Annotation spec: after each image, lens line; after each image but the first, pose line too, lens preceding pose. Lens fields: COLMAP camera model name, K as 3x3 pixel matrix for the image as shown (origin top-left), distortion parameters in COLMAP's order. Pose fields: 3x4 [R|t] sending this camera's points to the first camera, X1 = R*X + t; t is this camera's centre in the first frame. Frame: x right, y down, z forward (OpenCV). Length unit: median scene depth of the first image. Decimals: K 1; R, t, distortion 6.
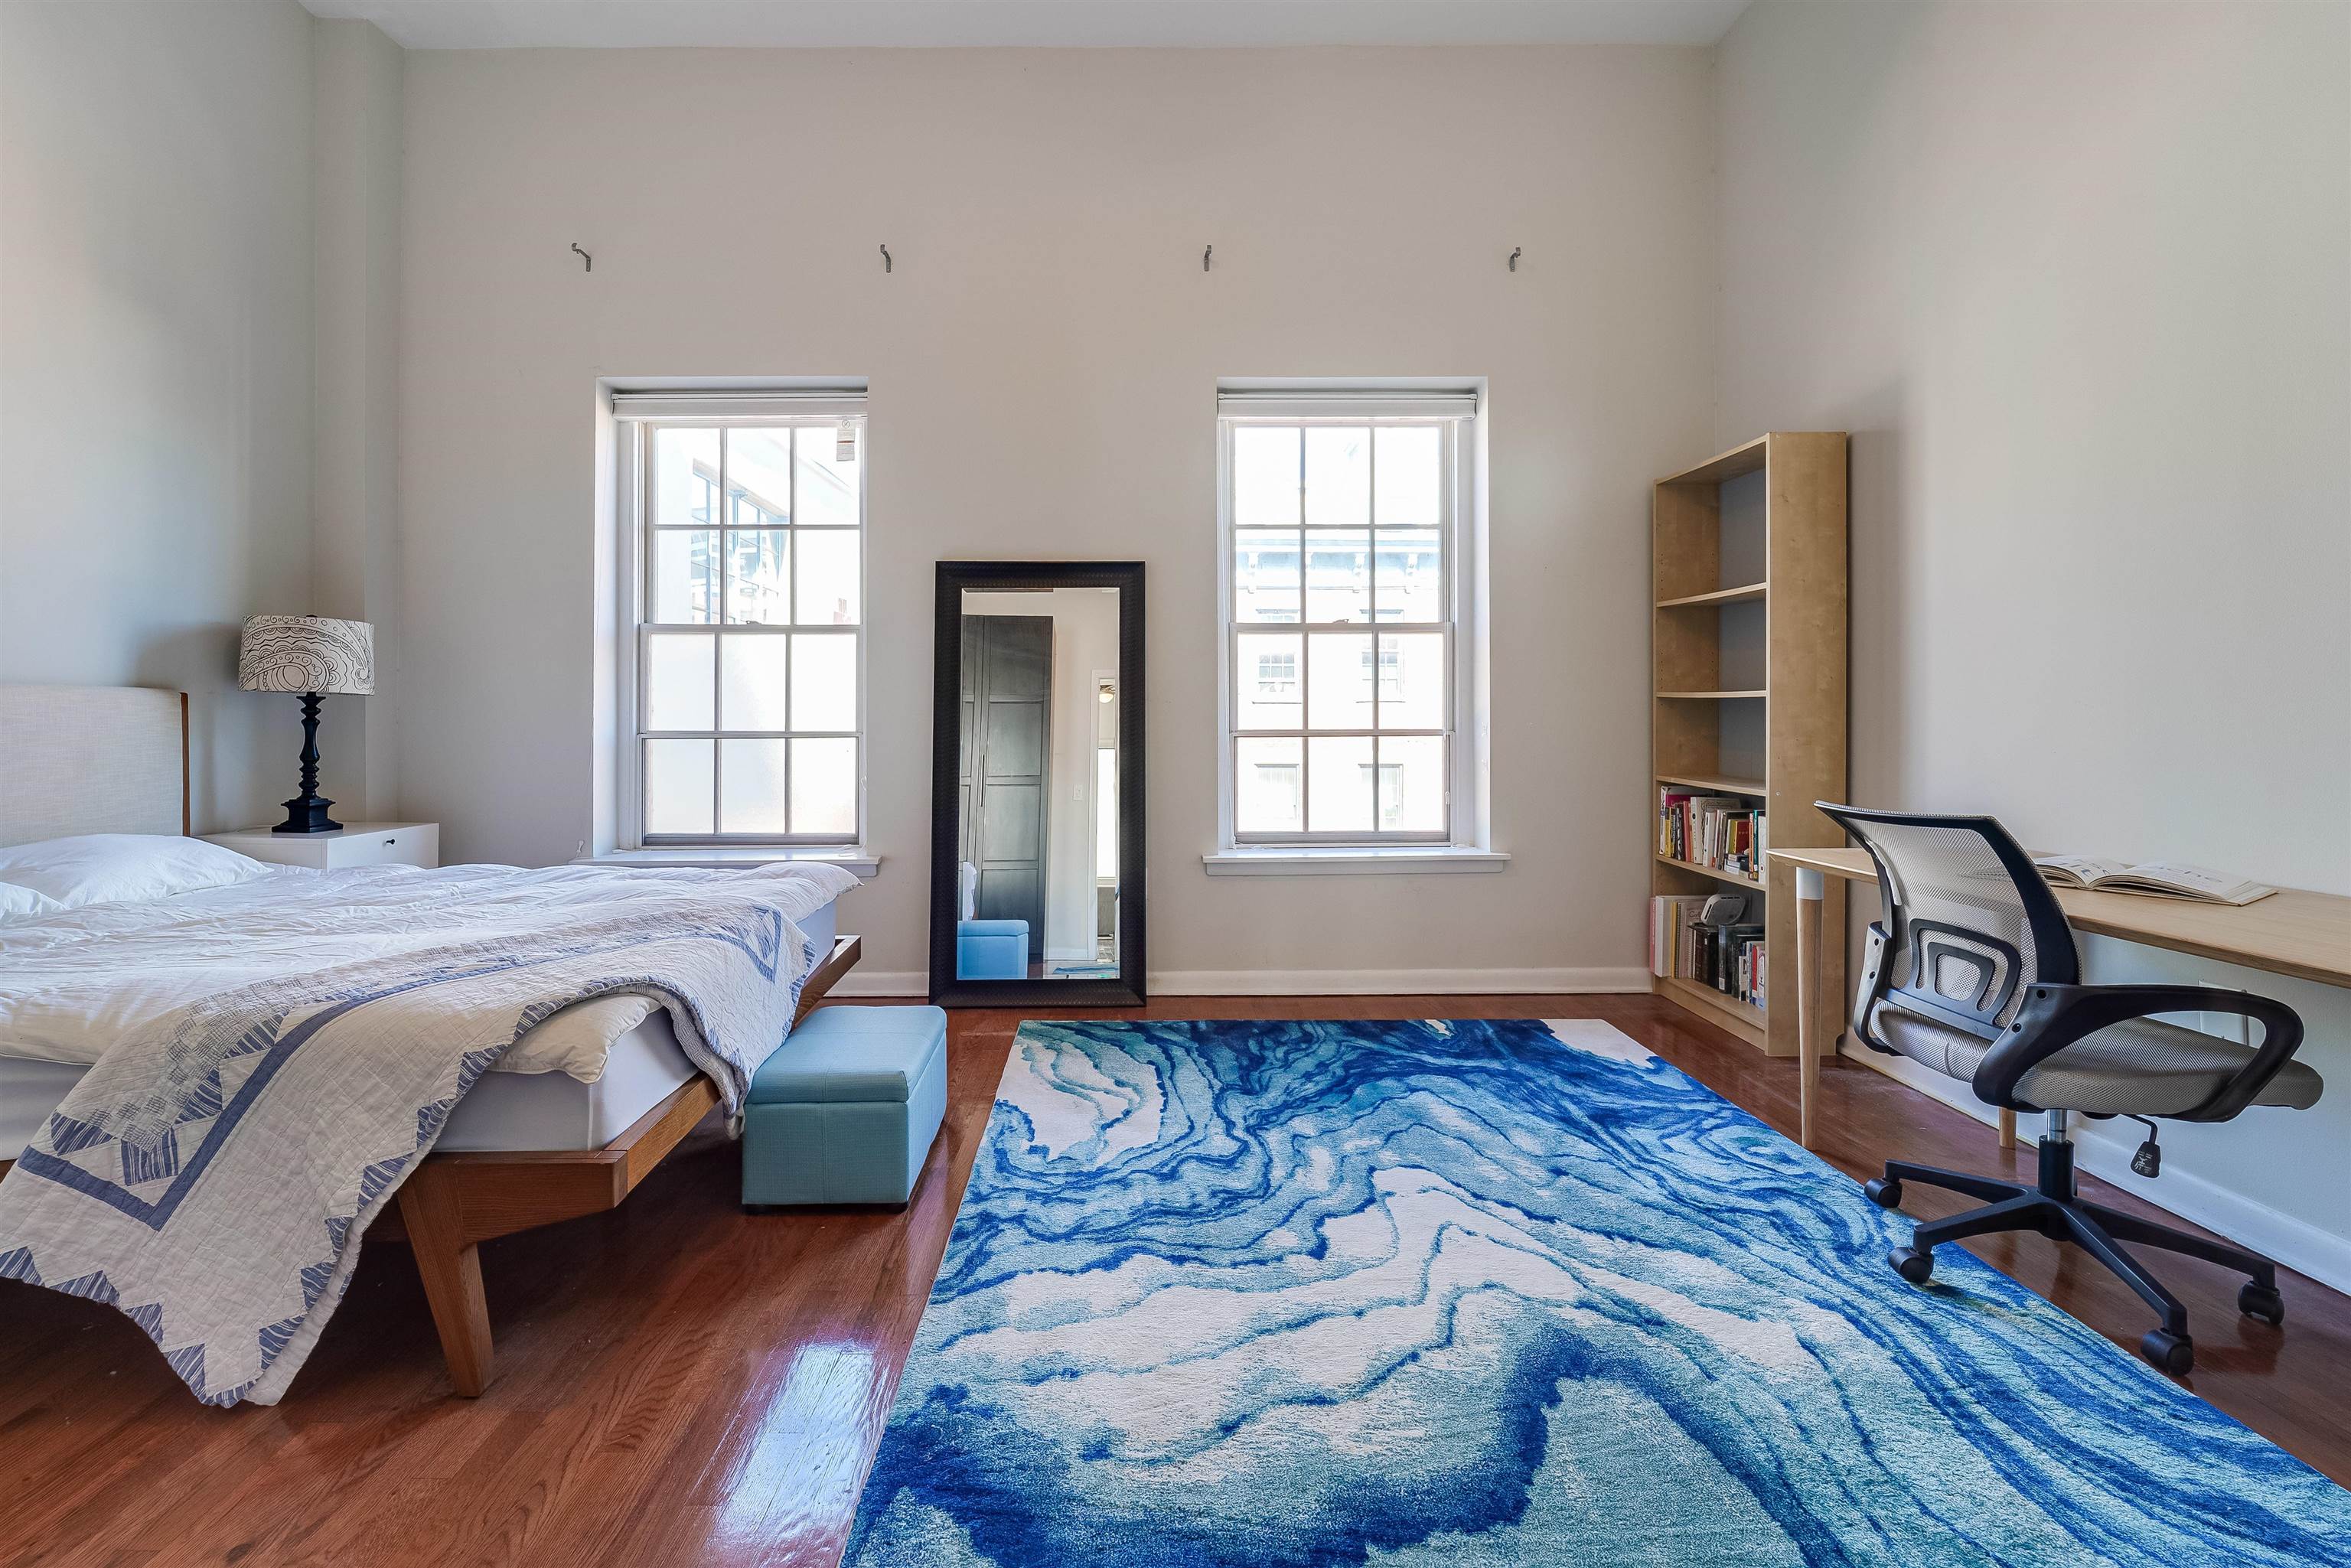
lens RADIAL K [[963.6, 0, 1147.8], [0, 963.6, 757.1], [0, 0, 1]] dist [-0.005248, -0.001082]
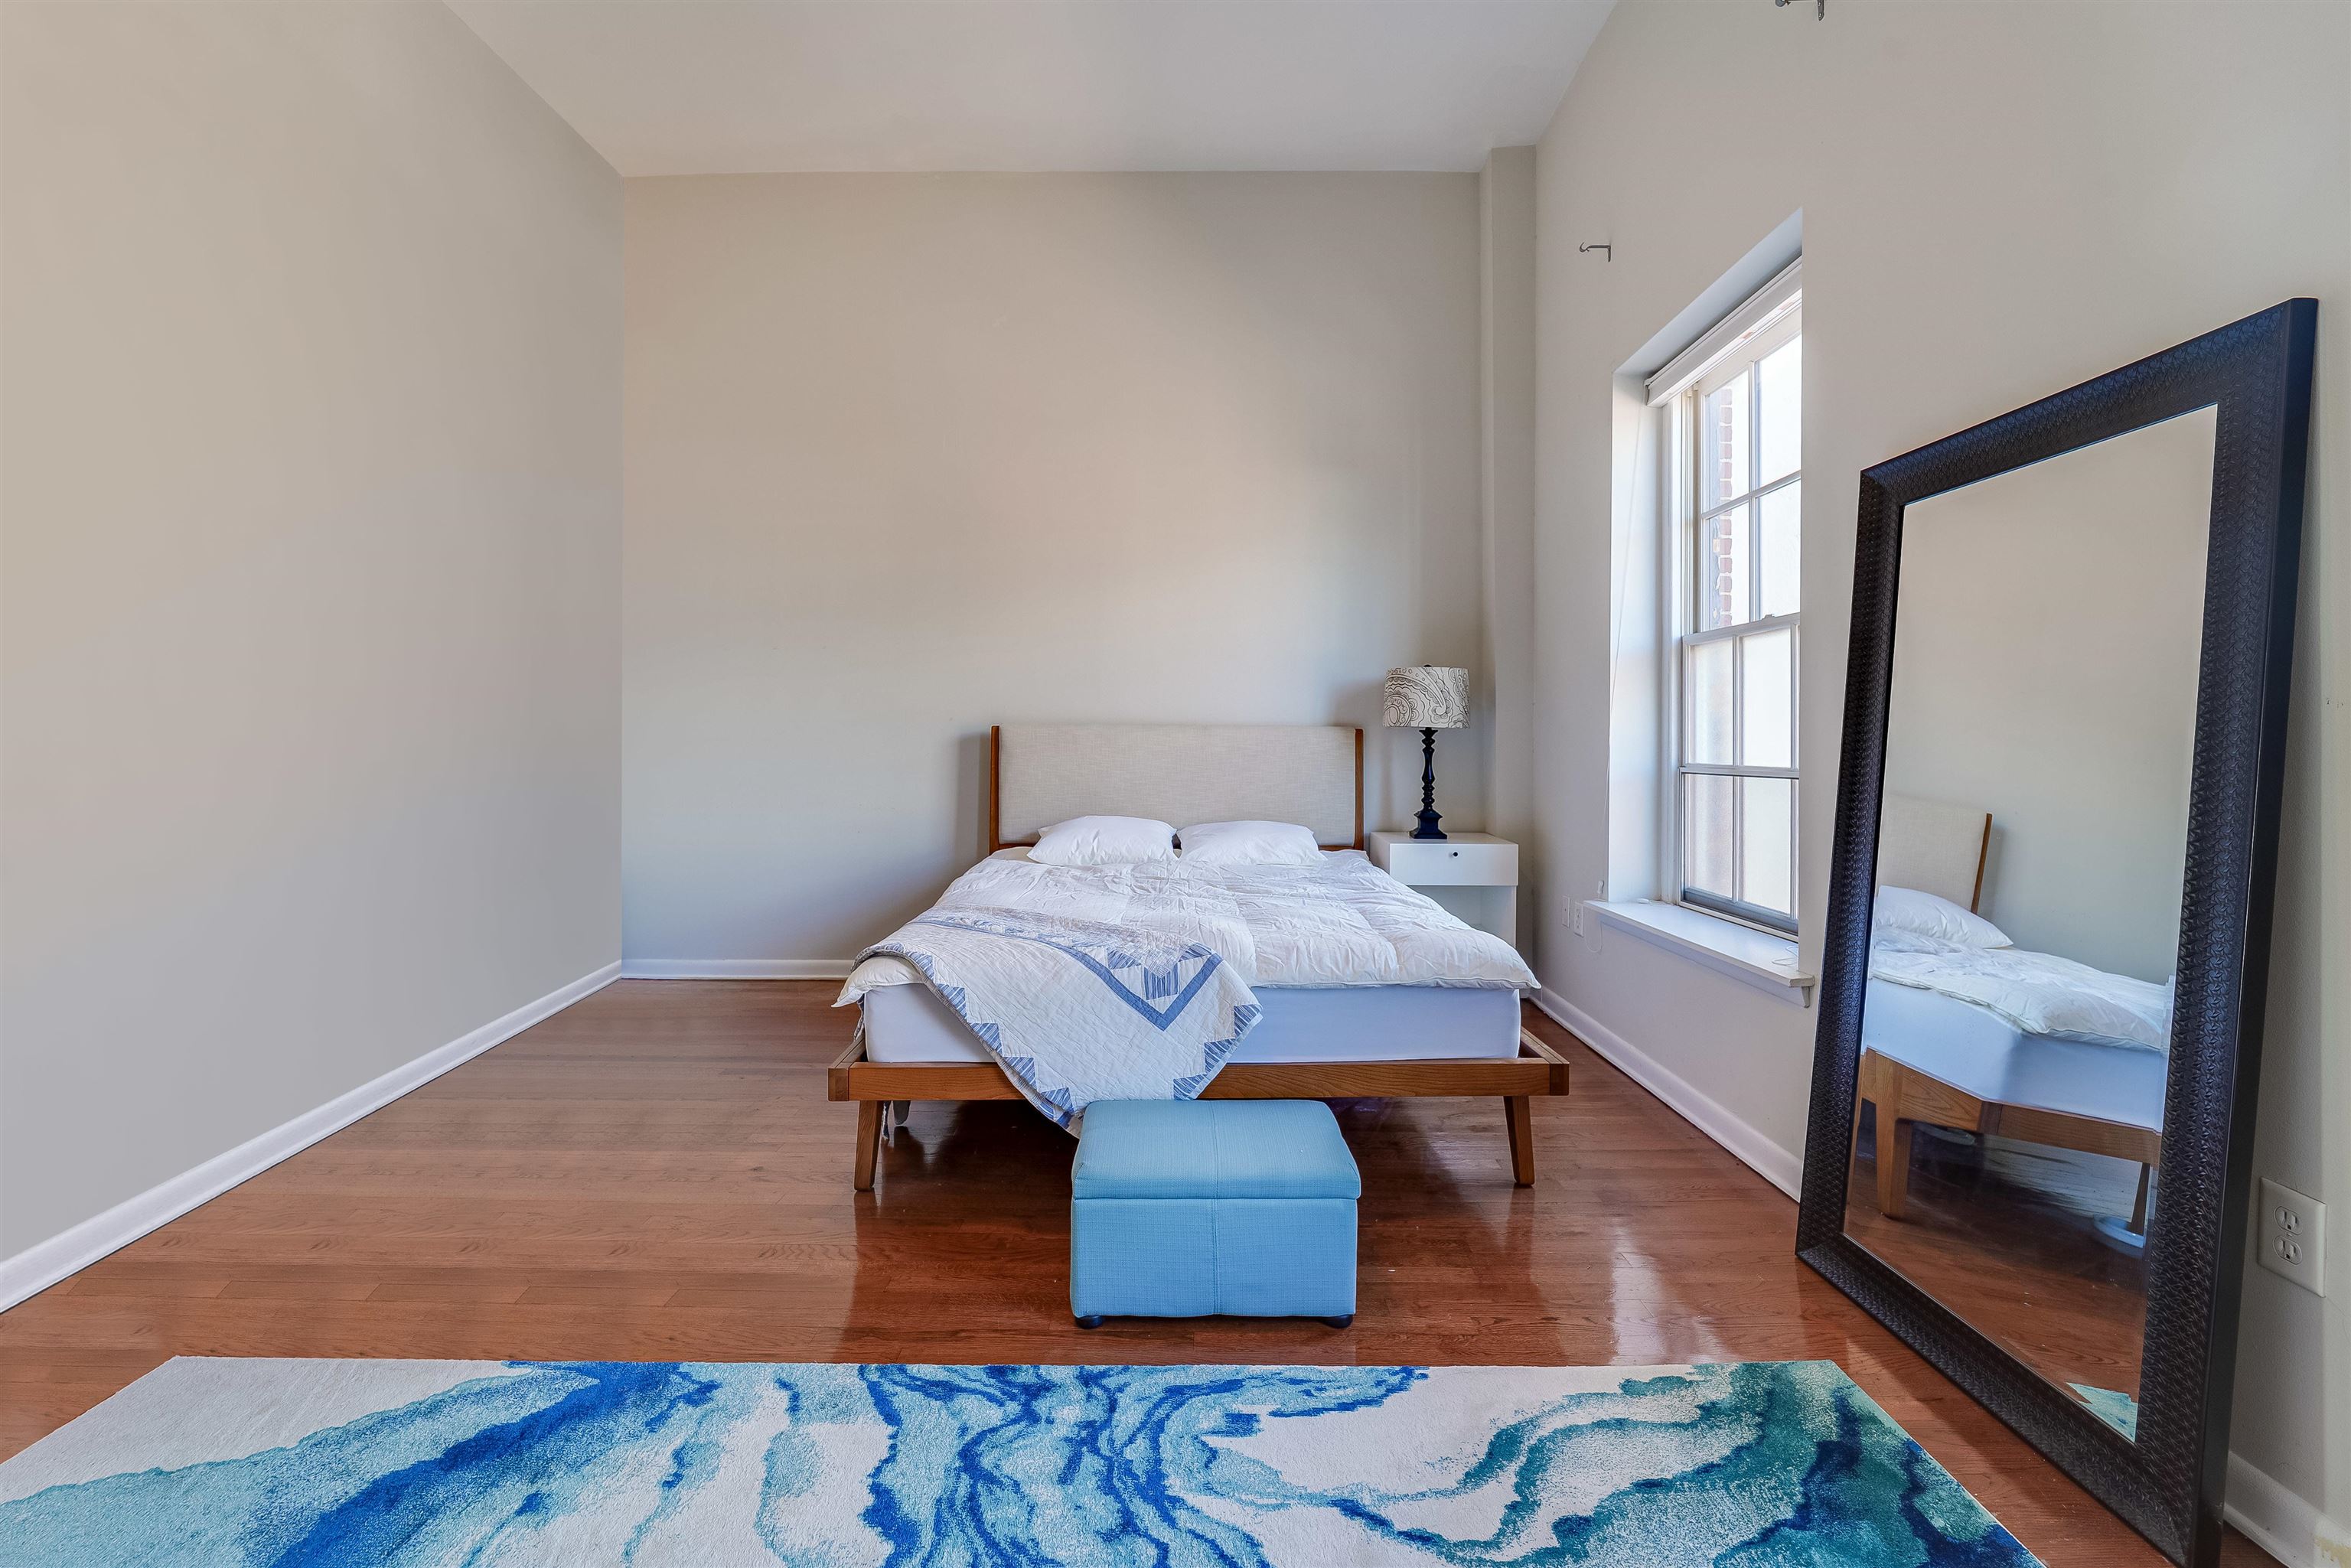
lens RADIAL K [[963.6, 0, 1171.5], [0, 963.6, 742.9], [0, 0, 1]] dist [-0.005248, -0.001082]
pose [[-0.015754, -0.002623, -0.999872, 0.394877], [-0.041244, 0.999147, -0.001972, -0.031103], [0.999025, 0.041208, -0.015849, 0.710267]]
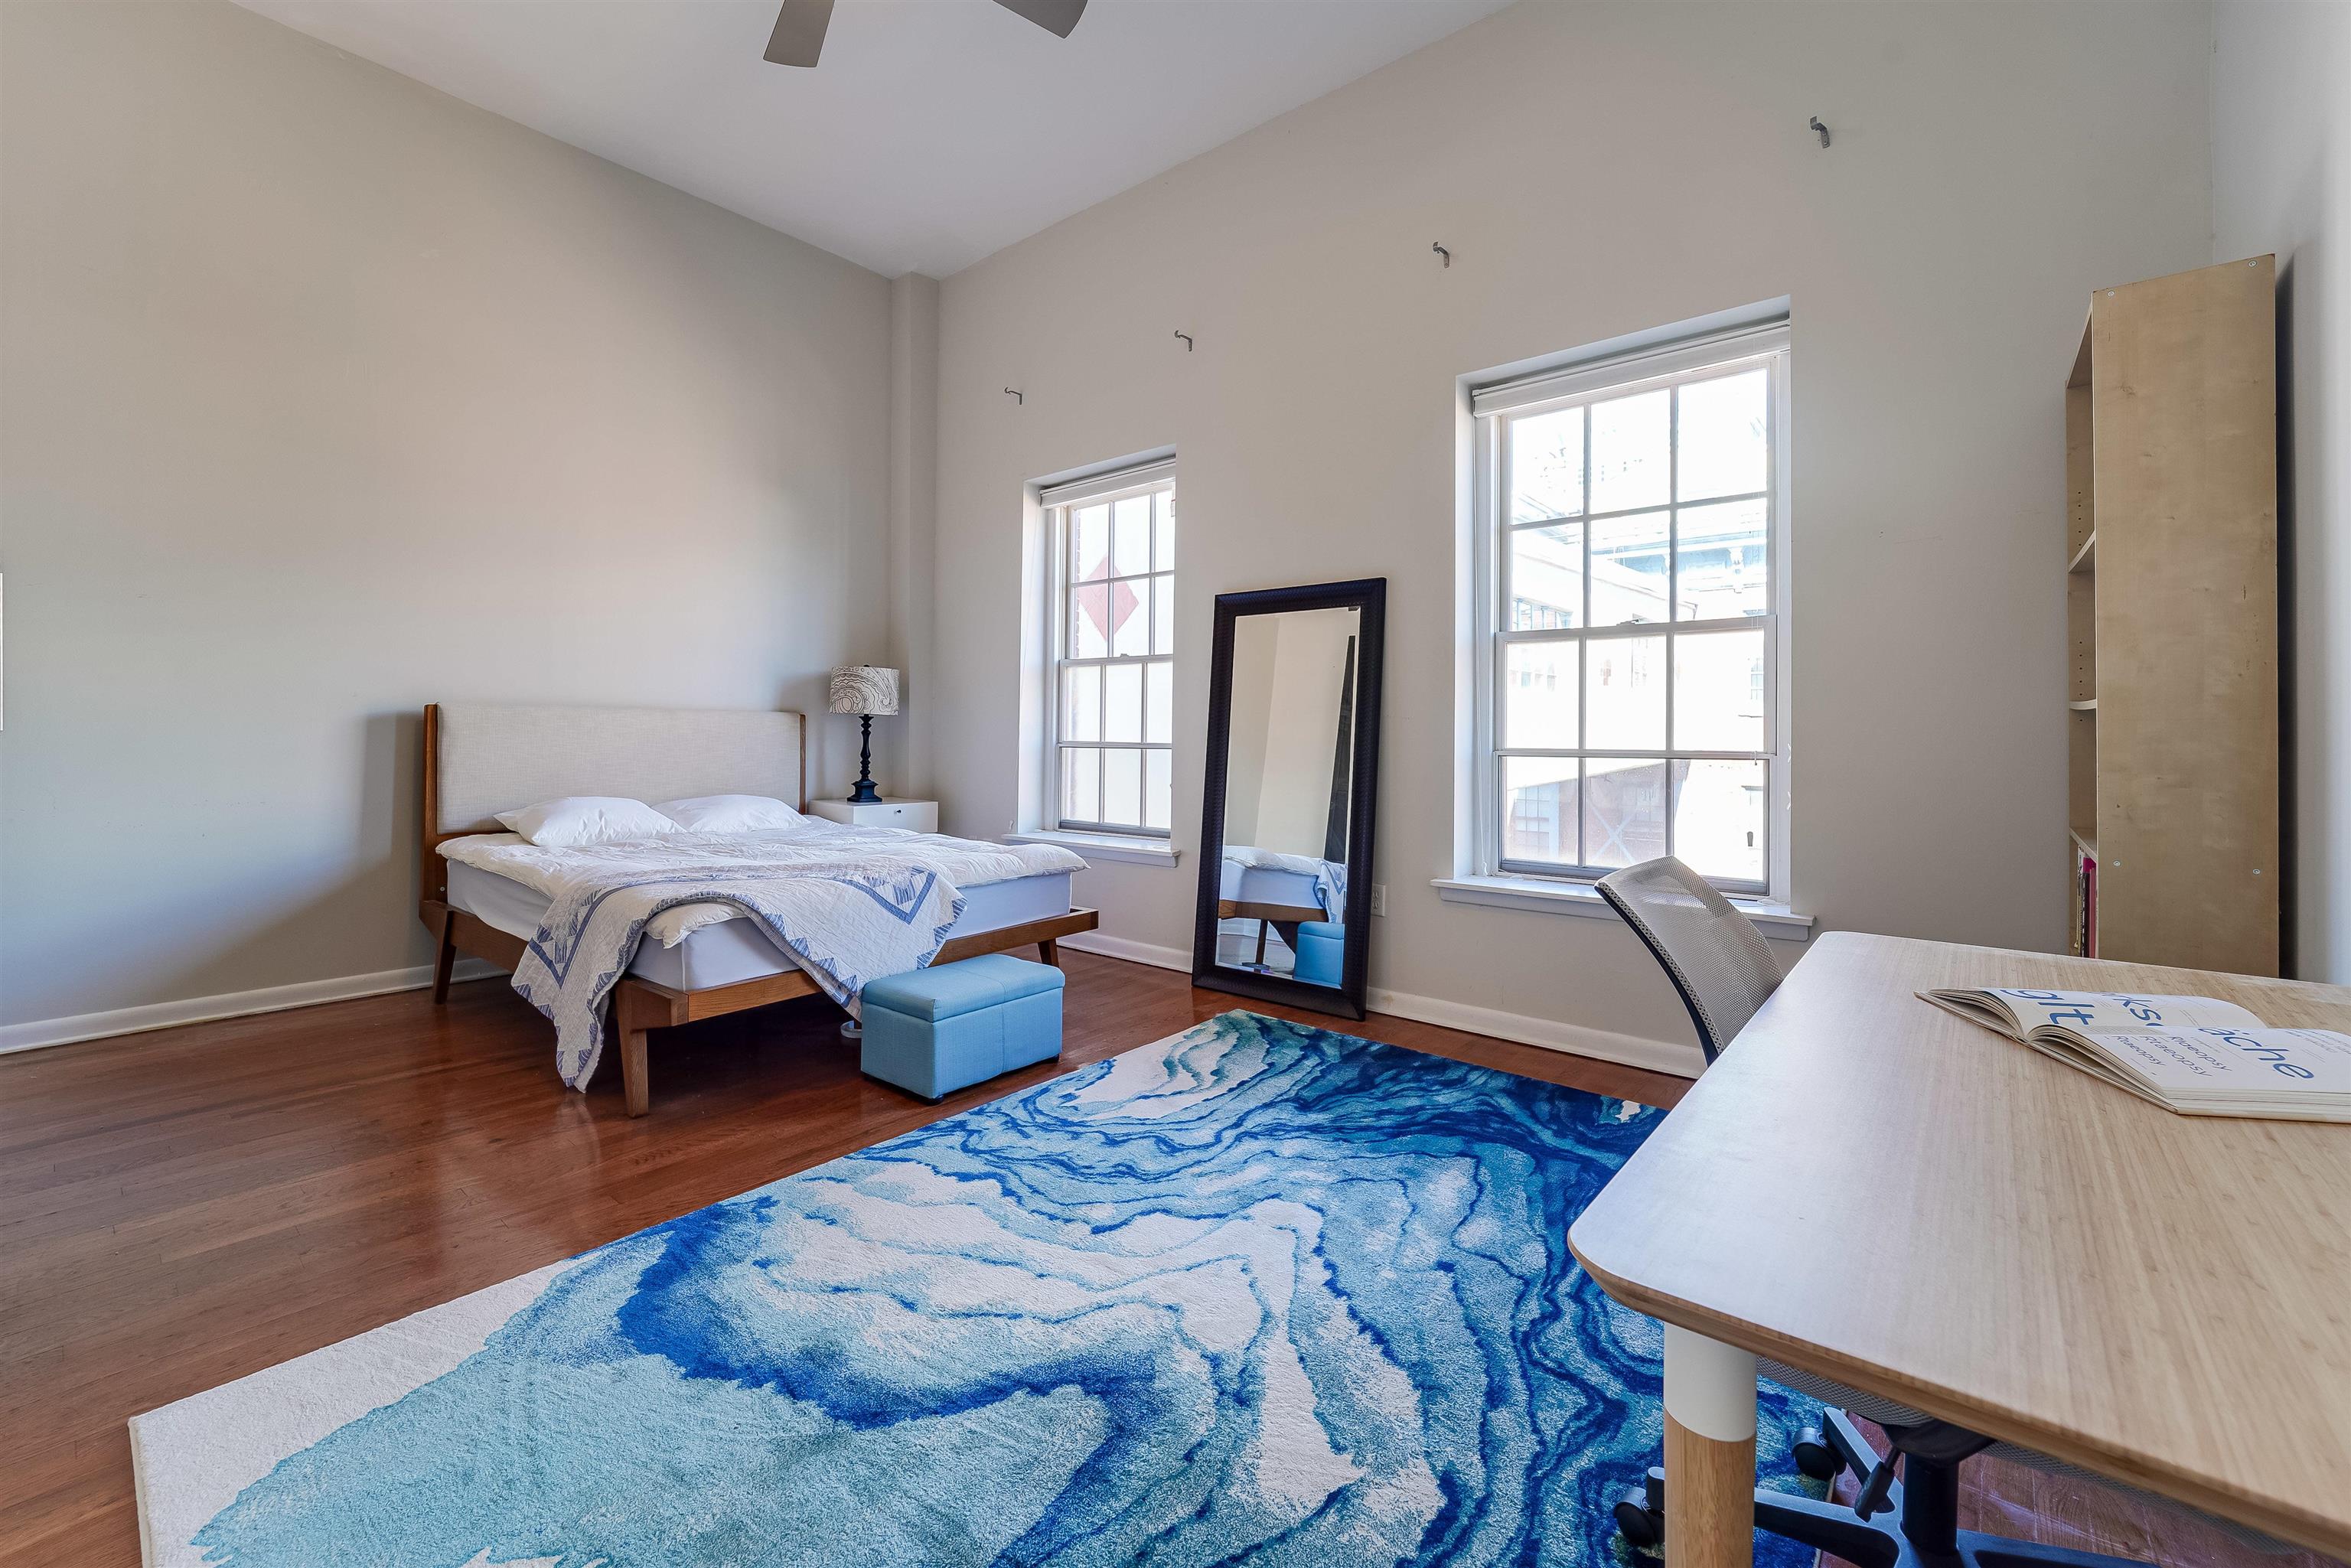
lens RADIAL K [[963.6, 0, 1187.2], [0, 963.6, 739.6], [0, 0, 1]] dist [-0.005248, -0.001082]
pose [[0.767427, 0.010022, -0.641058, 0.560783], [-0.031987, 0.999231, -0.022672, -0.005985], [0.640337, 0.037905, 0.767158, 0.131245]]
